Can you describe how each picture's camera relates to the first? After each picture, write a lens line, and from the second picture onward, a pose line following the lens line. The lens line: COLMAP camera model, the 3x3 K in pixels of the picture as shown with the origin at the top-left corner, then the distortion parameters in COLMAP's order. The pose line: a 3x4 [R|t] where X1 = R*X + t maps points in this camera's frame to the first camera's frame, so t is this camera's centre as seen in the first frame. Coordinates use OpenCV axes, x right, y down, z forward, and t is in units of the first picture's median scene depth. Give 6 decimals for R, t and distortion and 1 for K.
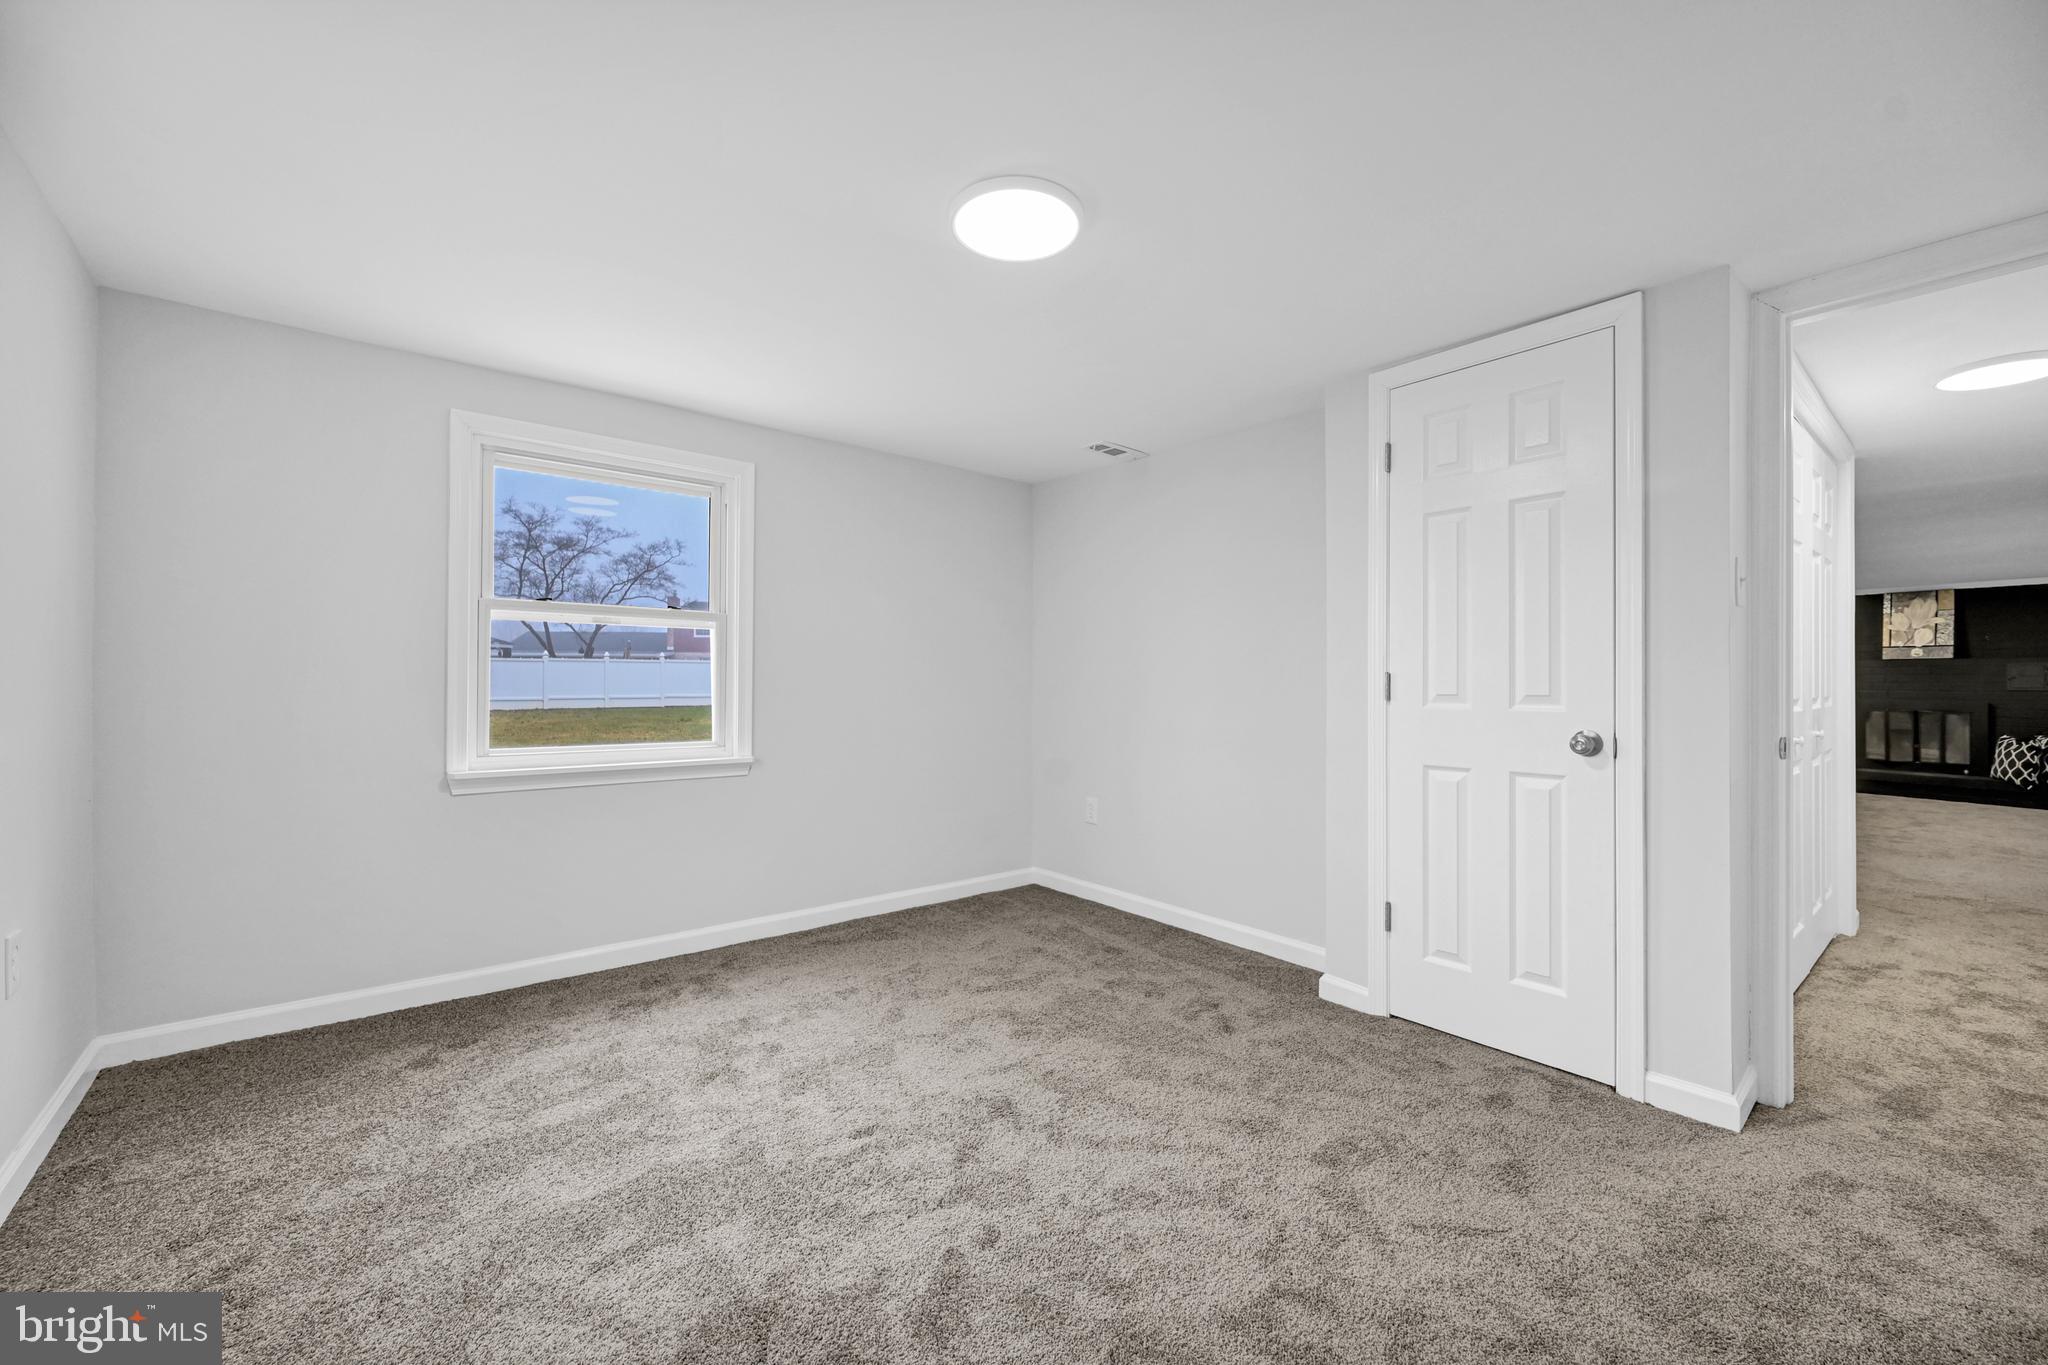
lens RADIAL K [[822.6, 0, 1008.2], [0, 822.6, 677.5], [0, 0, 1]] dist [-0.002507, -0.000082]
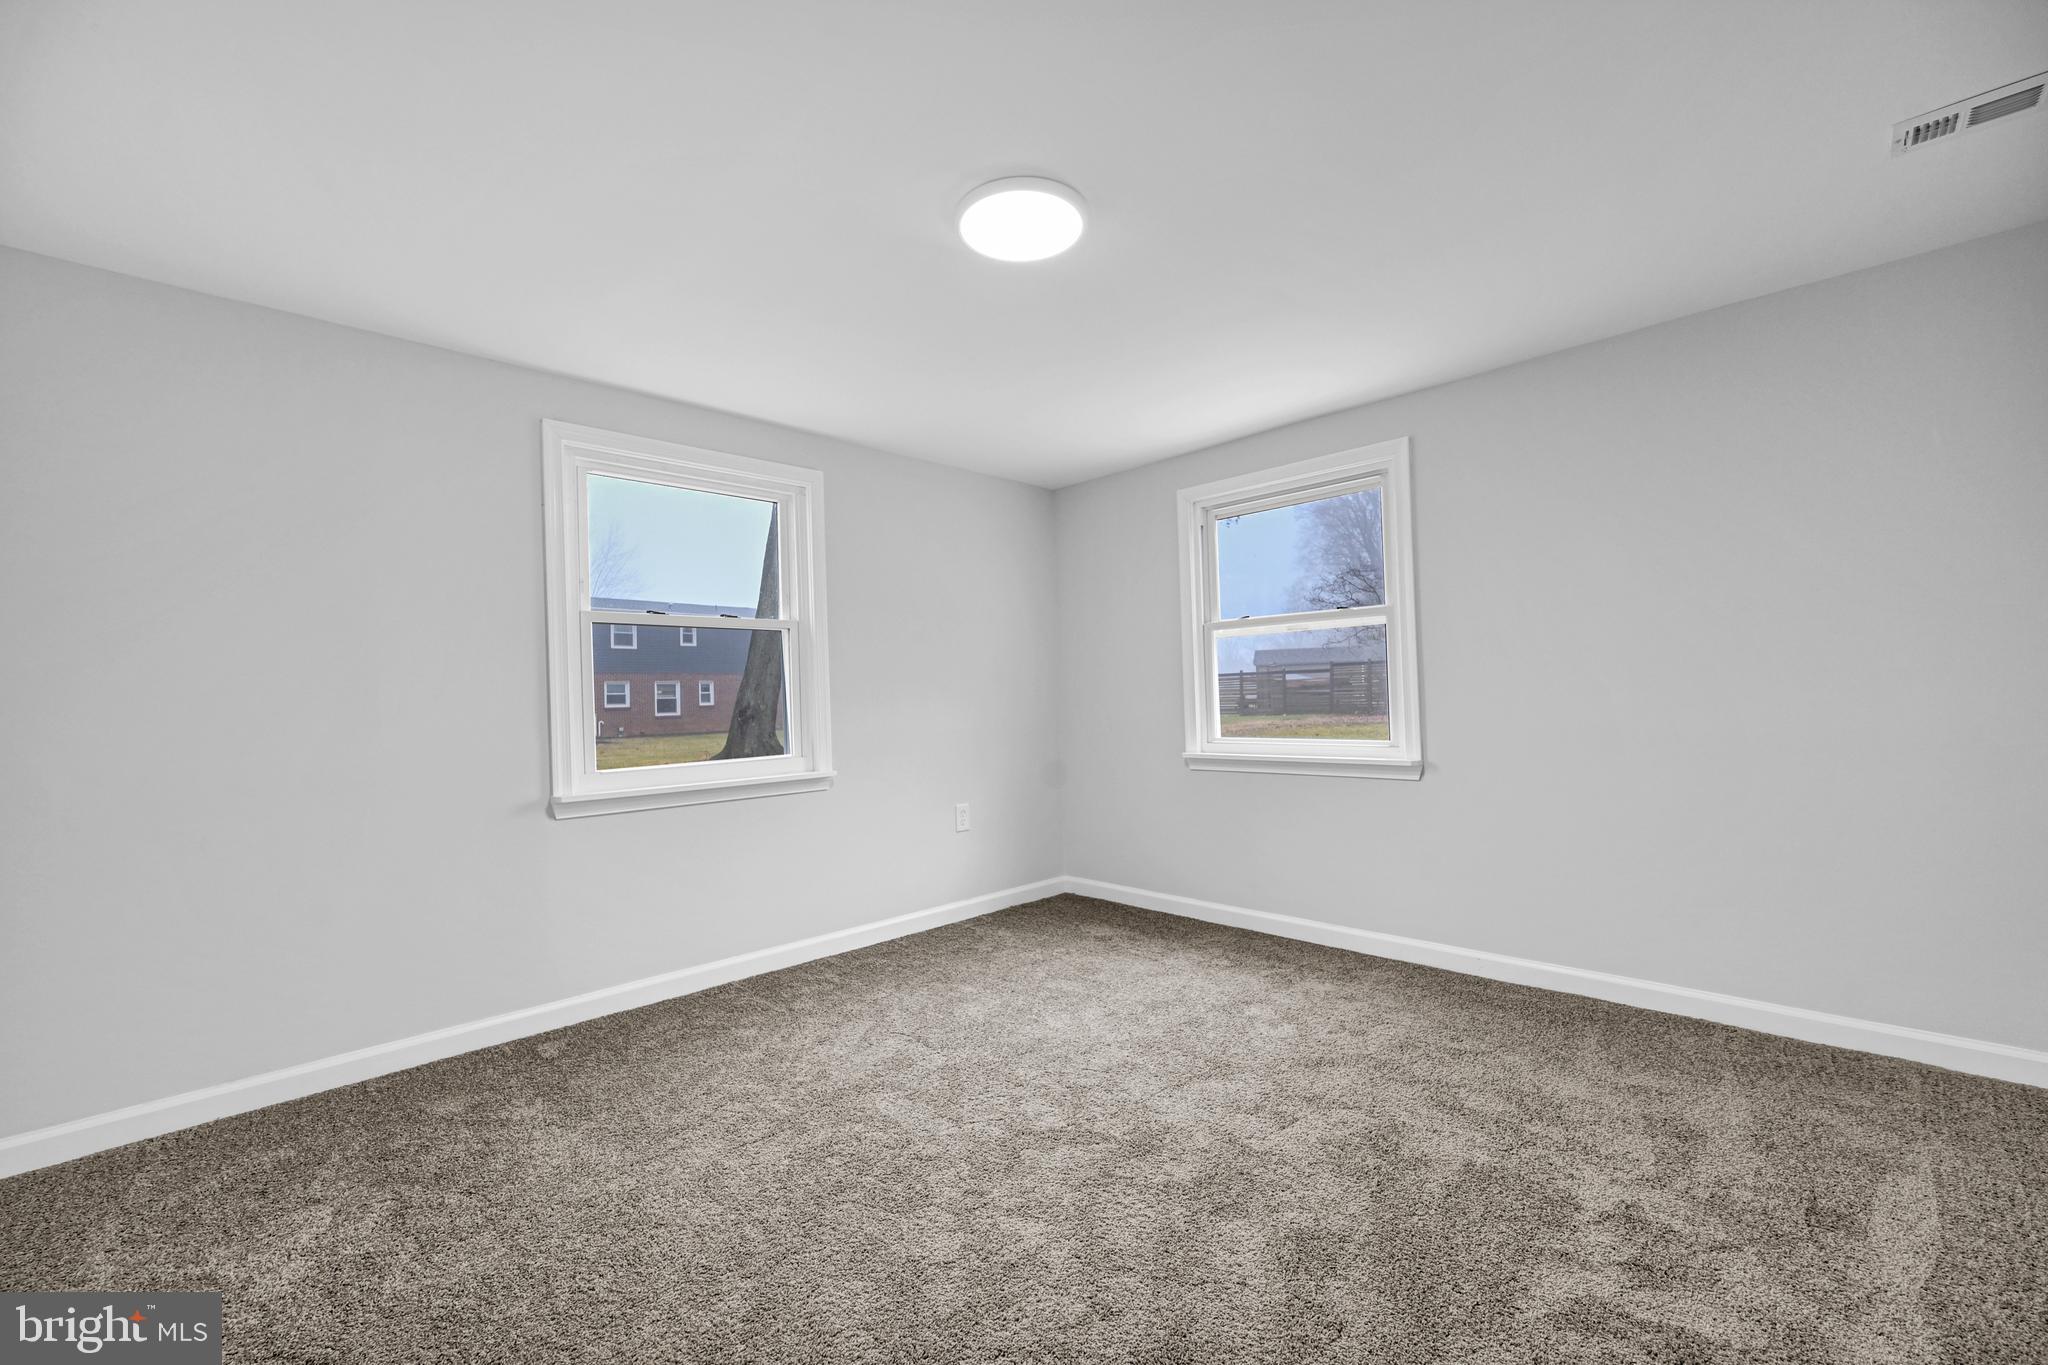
lens RADIAL K [[822.6, 0, 1022.5], [0, 822.6, 684.4], [0, 0, 1]] dist [-0.002507, -0.000082]
pose [[0.087771, -0.024607, -0.995837, 0.629778], [0.037959, 0.999051, -0.021341, 0.017760], [0.995417, -0.035928, 0.088622, 0.563054]]
